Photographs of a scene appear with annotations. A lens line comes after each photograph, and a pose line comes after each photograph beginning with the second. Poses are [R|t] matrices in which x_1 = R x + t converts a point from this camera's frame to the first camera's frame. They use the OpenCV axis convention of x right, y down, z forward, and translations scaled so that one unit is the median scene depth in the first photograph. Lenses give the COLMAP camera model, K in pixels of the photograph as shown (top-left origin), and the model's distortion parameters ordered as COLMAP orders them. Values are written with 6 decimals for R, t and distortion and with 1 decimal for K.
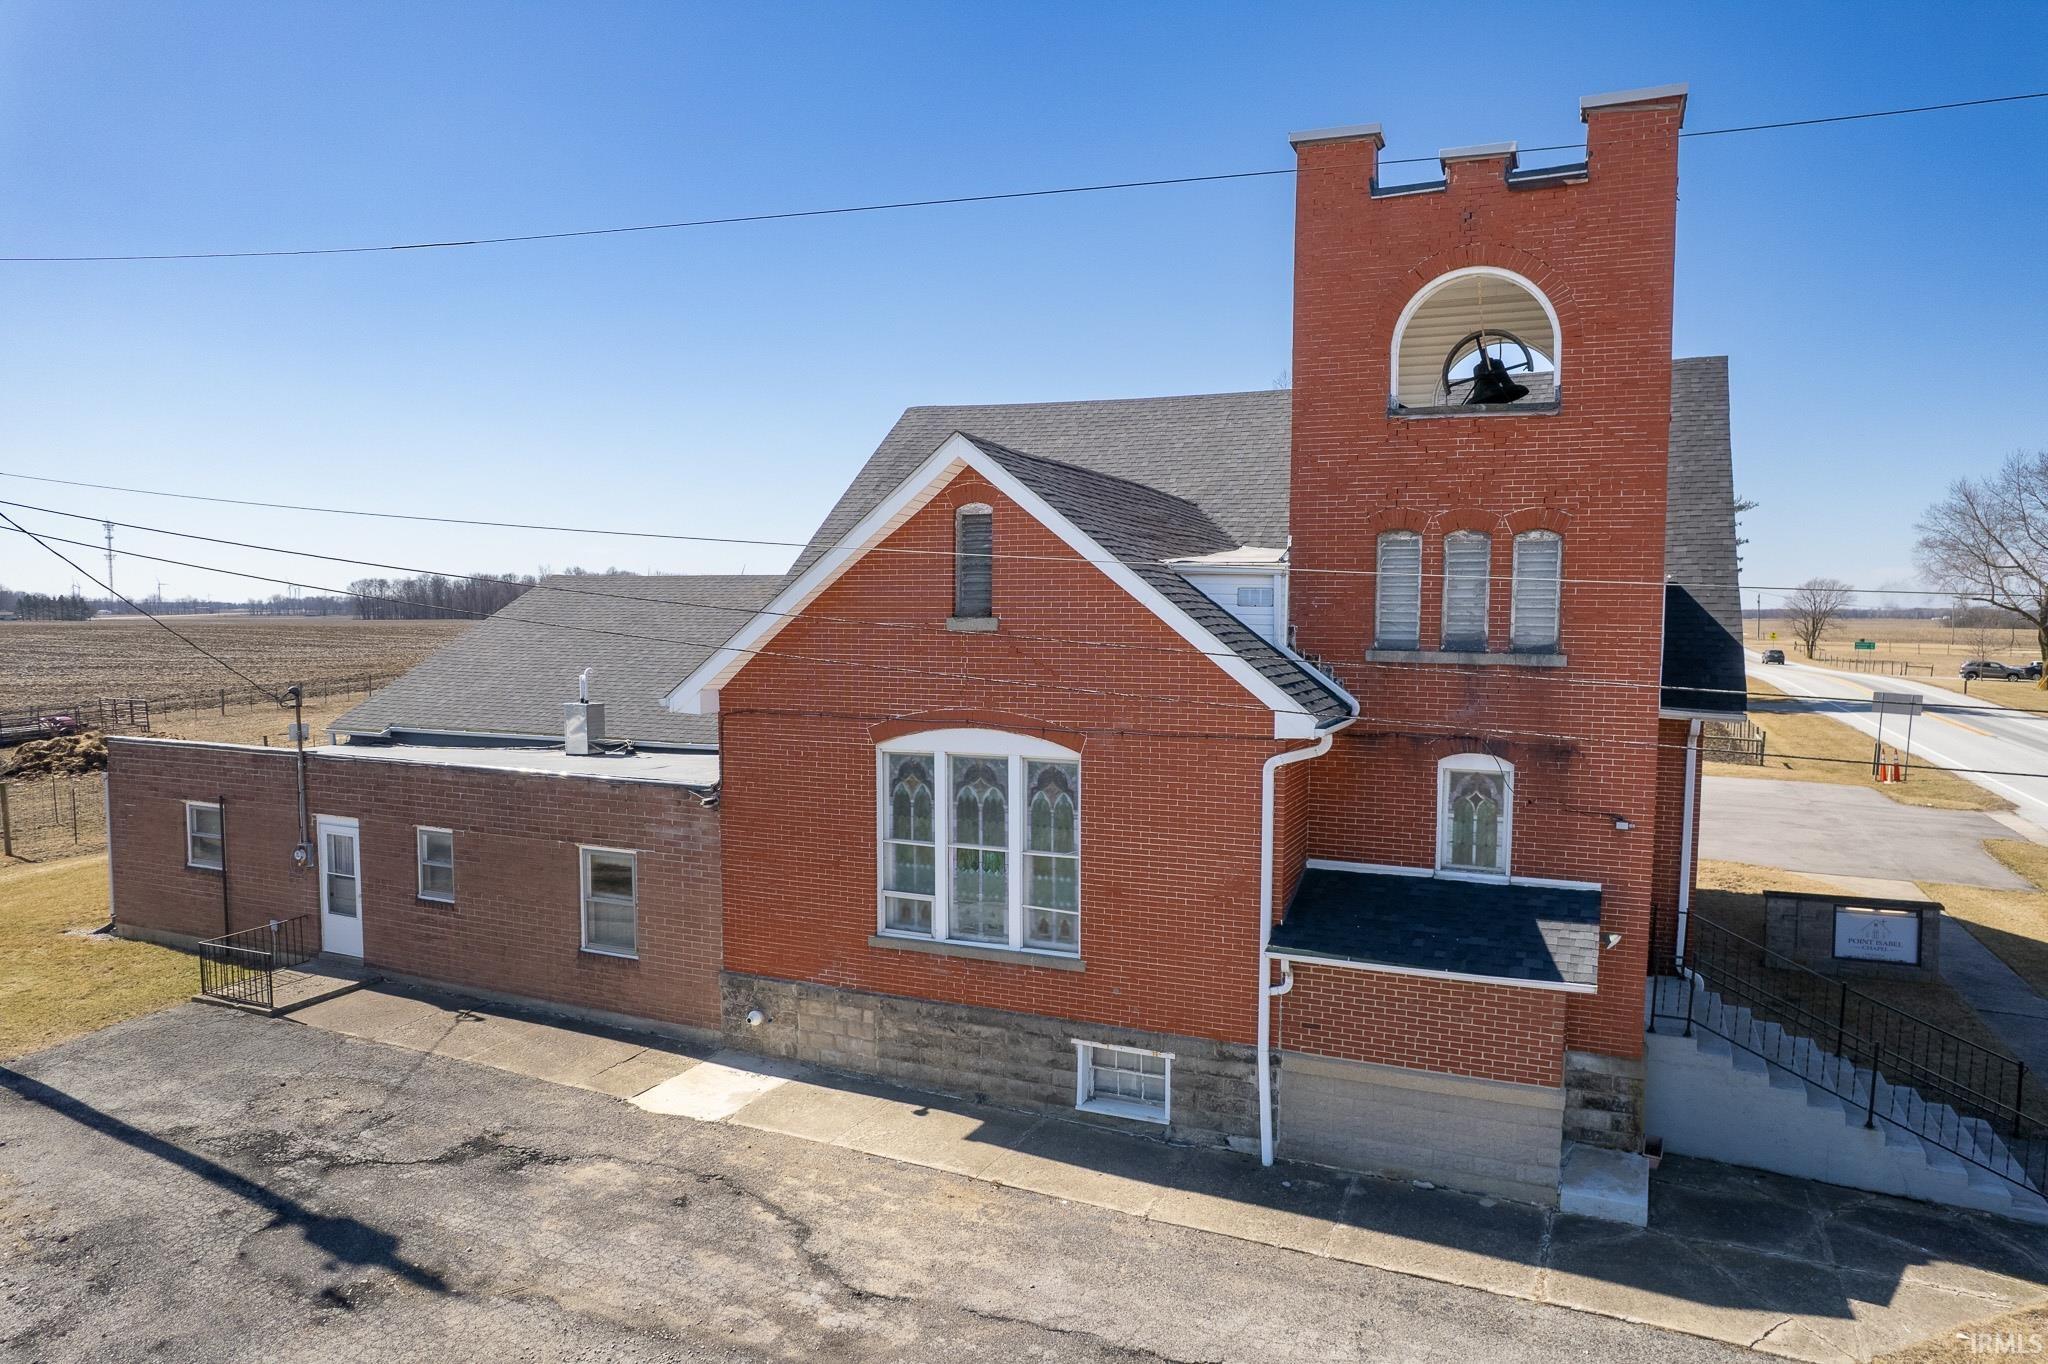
lens RADIAL K [[1314.1, 0, 1028.9], [0, 1314.1, 685.4], [0, 0, 1]] dist [-0.075795, 0.063078]
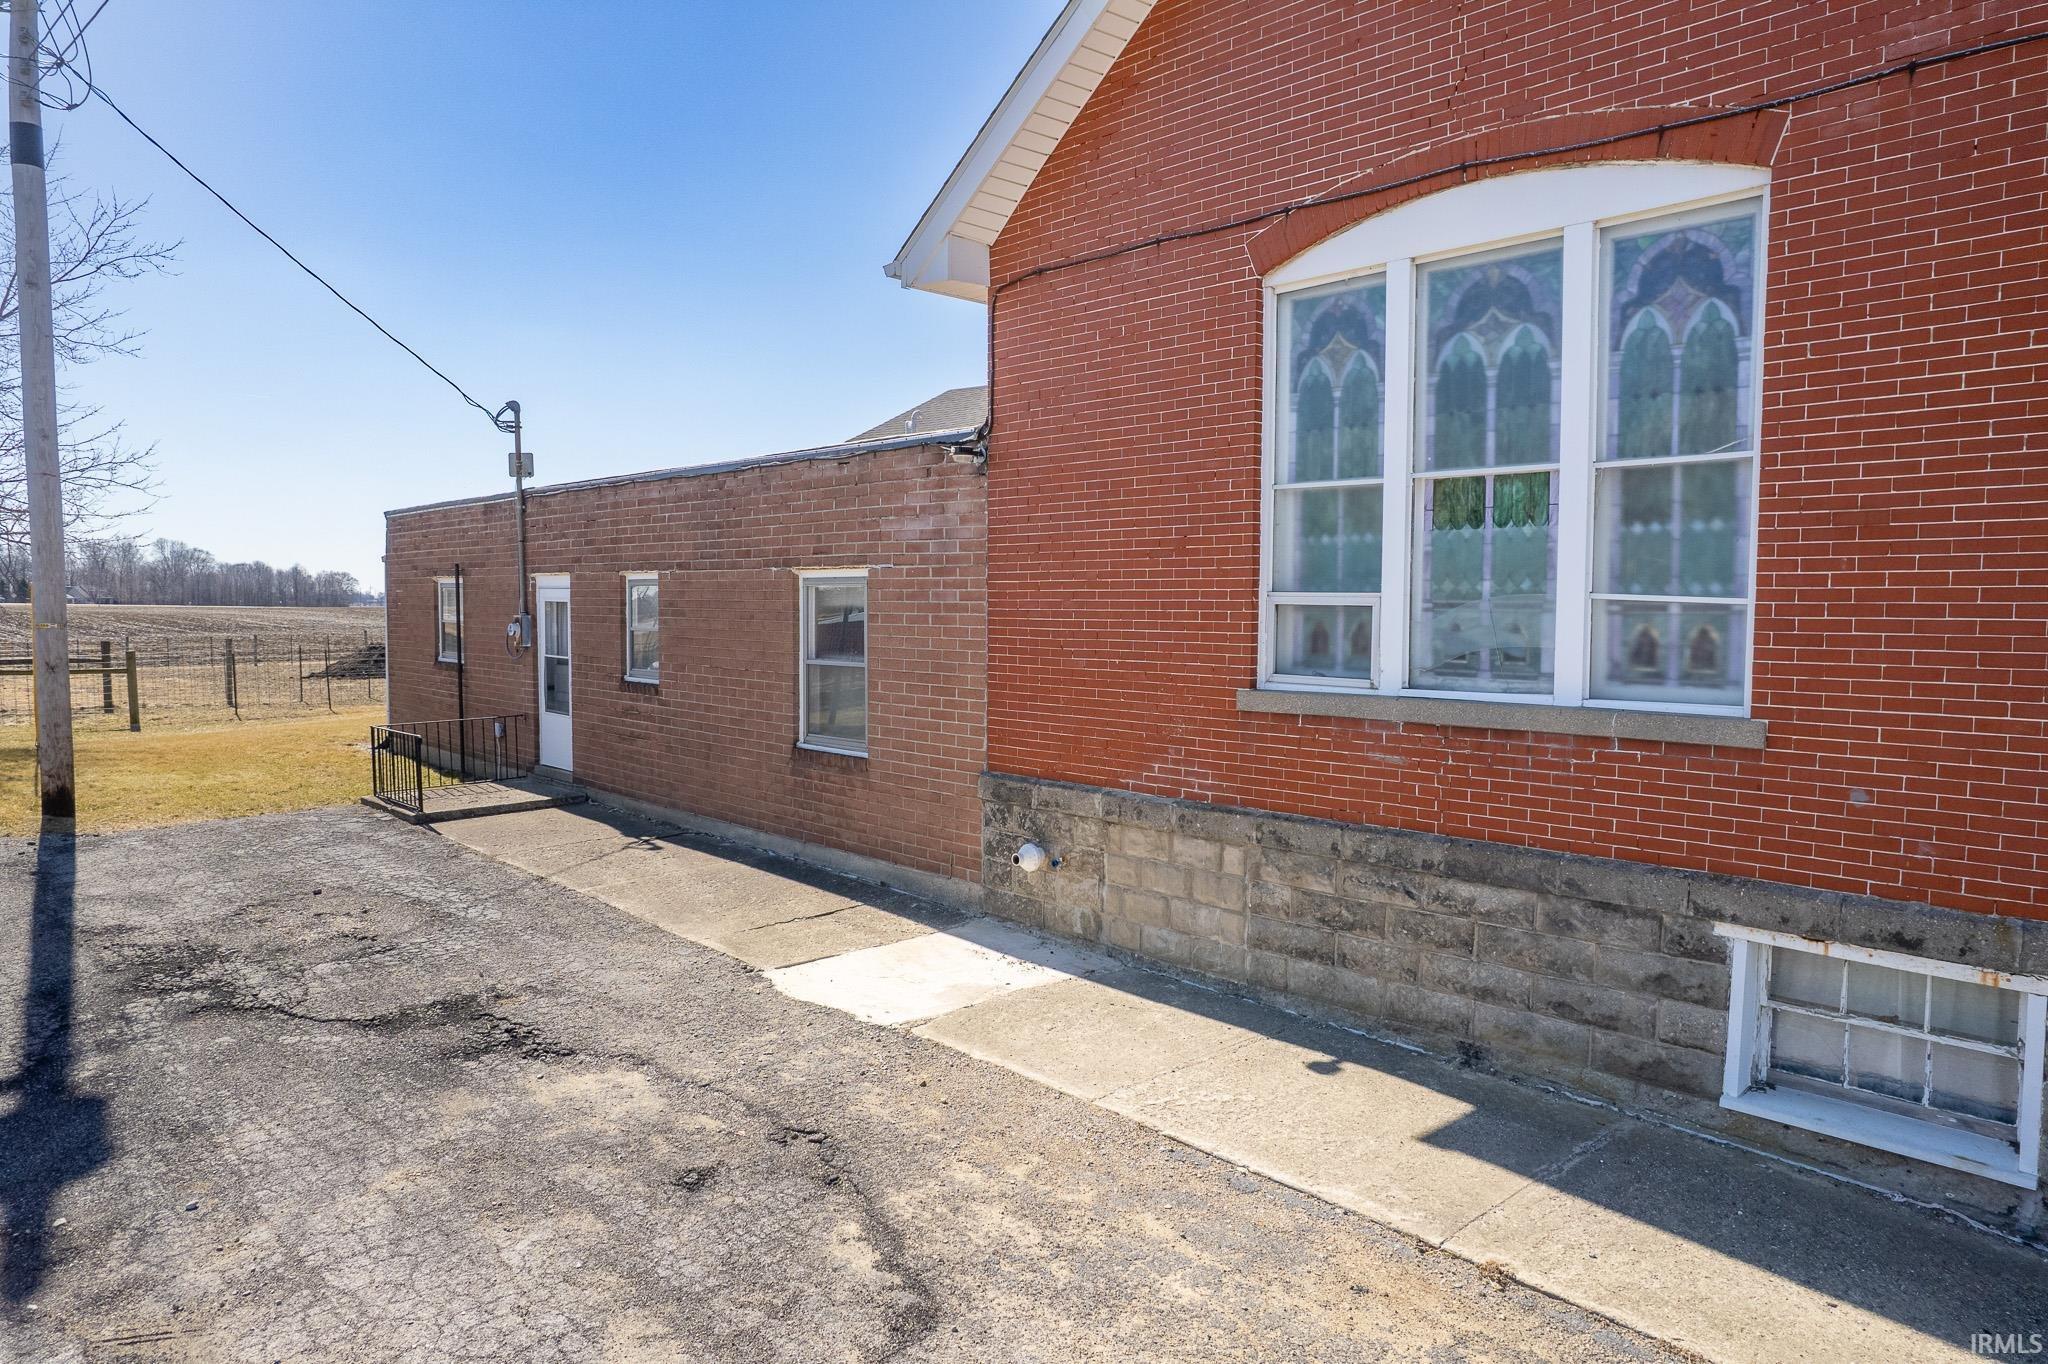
lens RADIAL K [[1314.1, 0, 1029.5], [0, 1314.1, 692.1], [0, 0, 1]] dist [-0.075795, 0.063078]
pose [[0.925907, 0.030562, -0.376513, -0.013671], [-0.028817, 0.999532, 0.010267, 0.197123], [0.376650, 0.001343, 0.926355, 0.549195]]
